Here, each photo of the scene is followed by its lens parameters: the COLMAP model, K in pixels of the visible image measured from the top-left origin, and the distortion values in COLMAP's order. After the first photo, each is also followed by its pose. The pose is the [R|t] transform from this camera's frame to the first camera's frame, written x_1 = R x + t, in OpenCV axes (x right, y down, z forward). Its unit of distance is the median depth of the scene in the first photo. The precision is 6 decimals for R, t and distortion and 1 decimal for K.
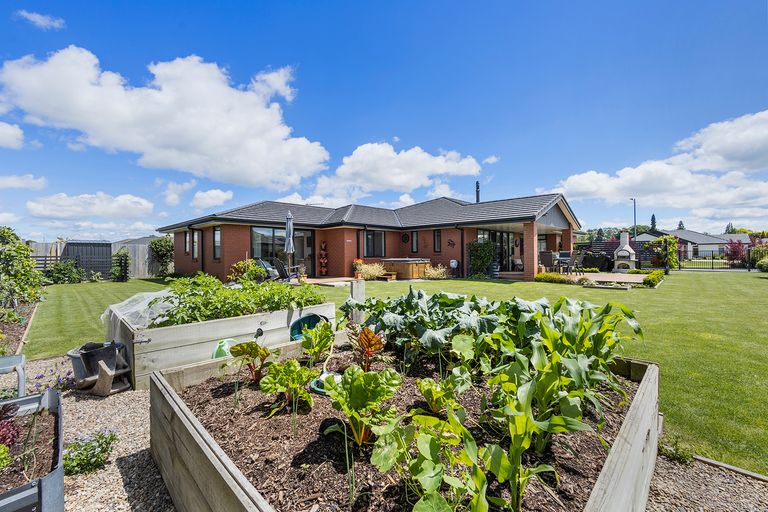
lens RADIAL K [[328.7, 0, 384.4], [0, 328.7, 256.6], [0, 0, 1]] dist [-0.000995, -0.000031]
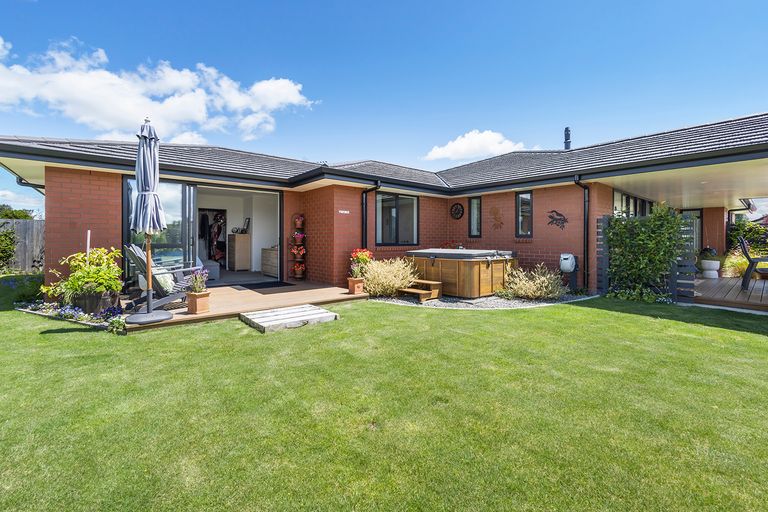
lens RADIAL K [[328.7, 0, 383.0], [0, 328.7, 249.0], [0, 0, 1]] dist [-0.000995, -0.000031]
pose [[0.993406, 0.015257, -0.113634, 0.007671], [-0.012883, 0.999684, 0.021598, -0.004210], [0.113927, -0.019991, 0.993288, 0.516273]]
